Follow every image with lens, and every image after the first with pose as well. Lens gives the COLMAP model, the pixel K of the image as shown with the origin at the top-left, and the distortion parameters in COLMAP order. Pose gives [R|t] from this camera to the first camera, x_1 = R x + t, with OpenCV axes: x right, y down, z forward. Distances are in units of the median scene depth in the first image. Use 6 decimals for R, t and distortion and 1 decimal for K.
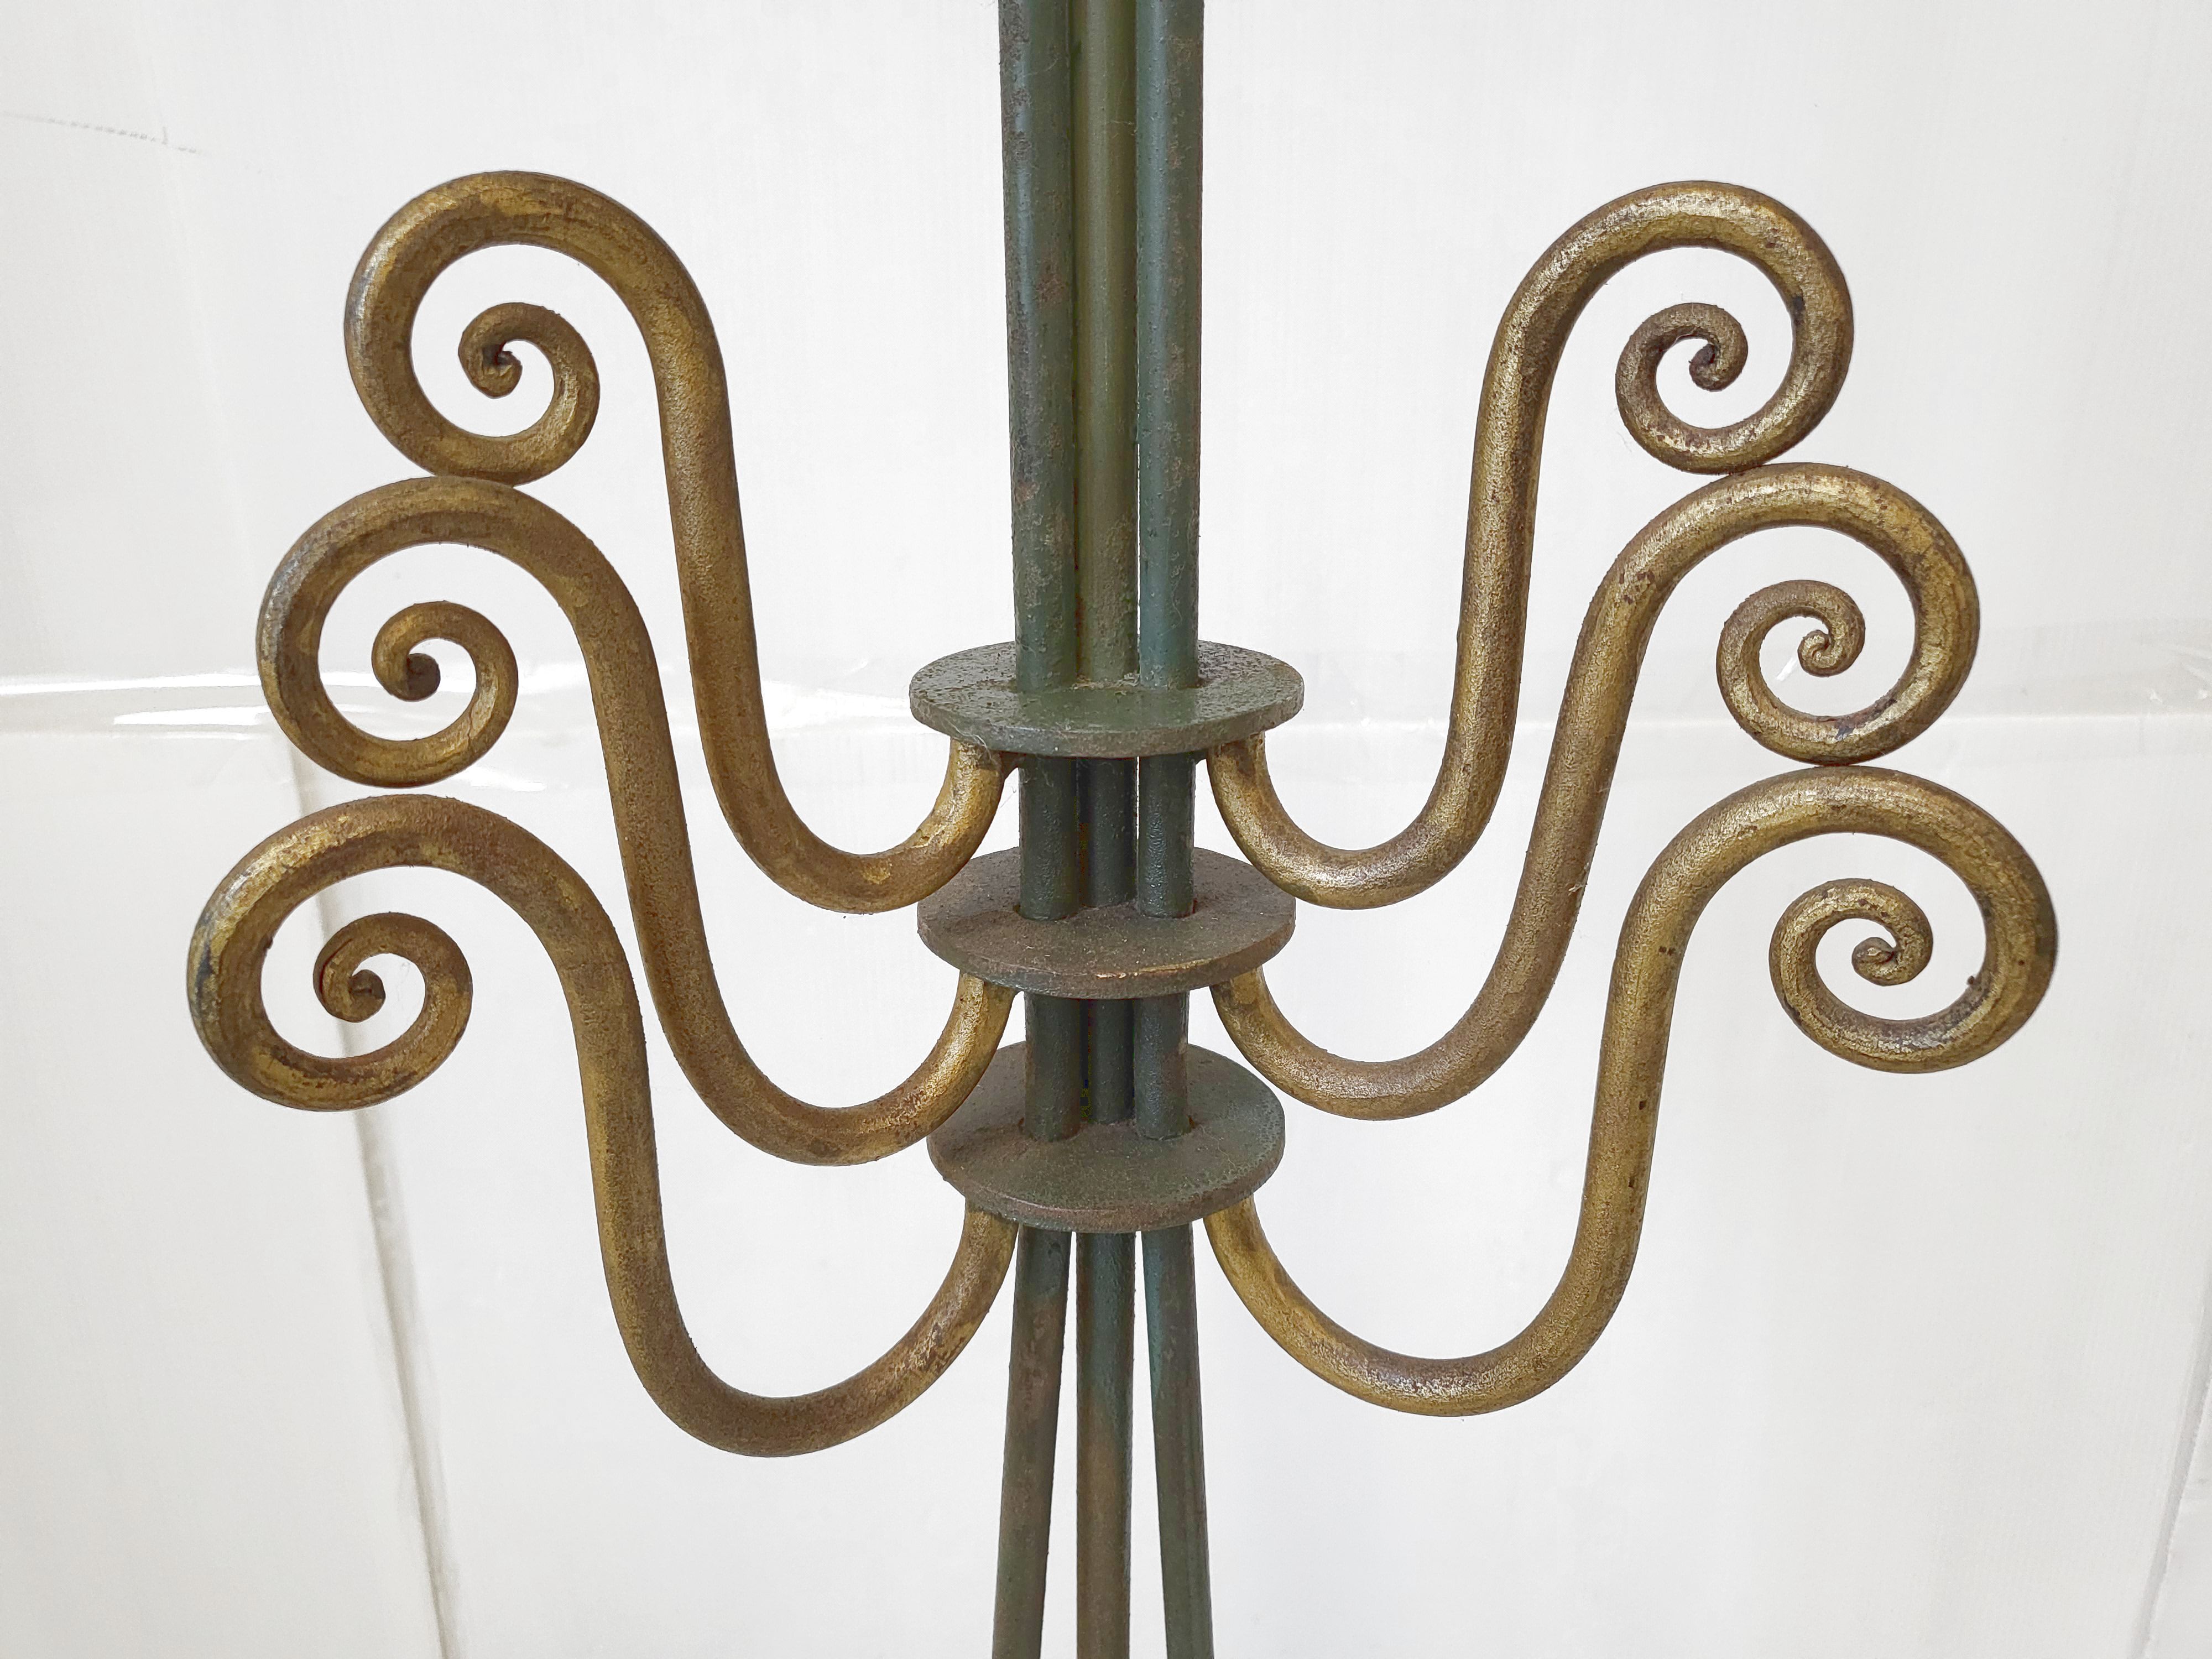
lens RADIAL K [[1696.8, 0, 1095.3], [0, 1696.8, 827.8], [0, 0, 1]] dist [-0.000908, 0.004607]
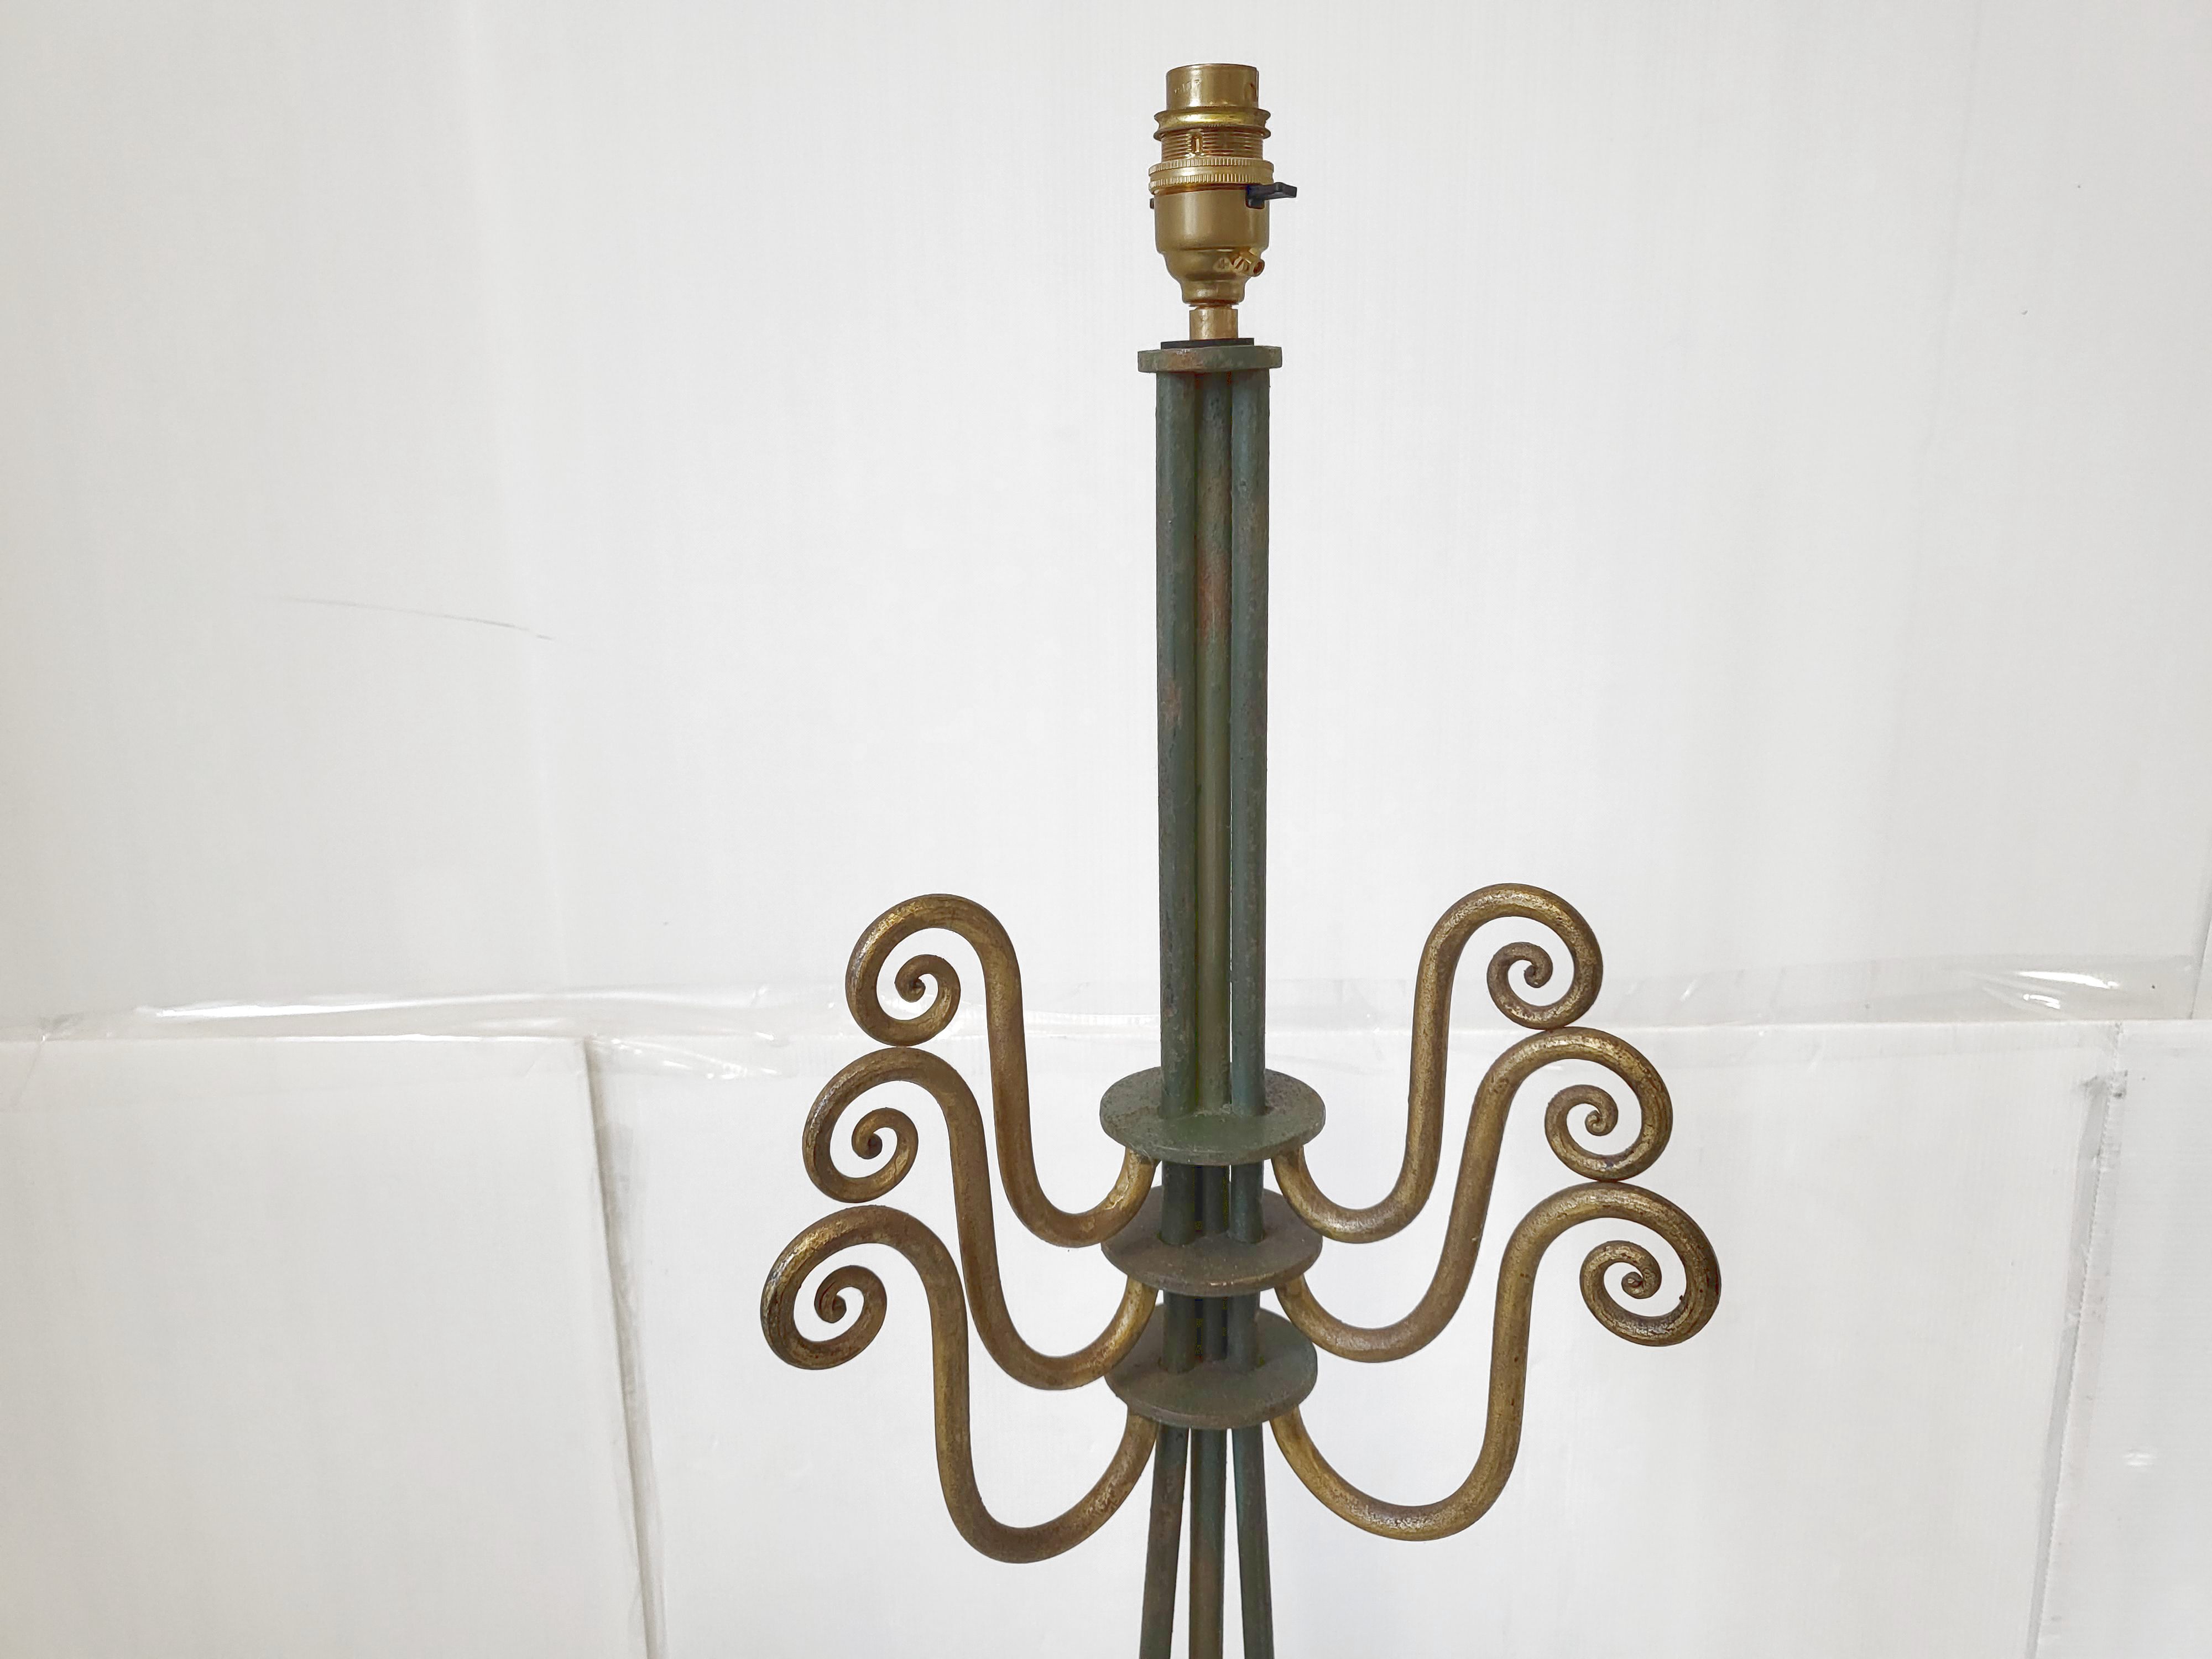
lens RADIAL K [[1696.8, 0, 1101.5], [0, 1696.8, 851.8], [0, 0, 1]] dist [-0.000908, 0.004607]
pose [[0.999901, -0.003279, -0.013691, -0.091235], [0.002300, 0.997475, -0.070984, -0.249873], [0.013889, 0.070946, 0.997383, -0.847202]]
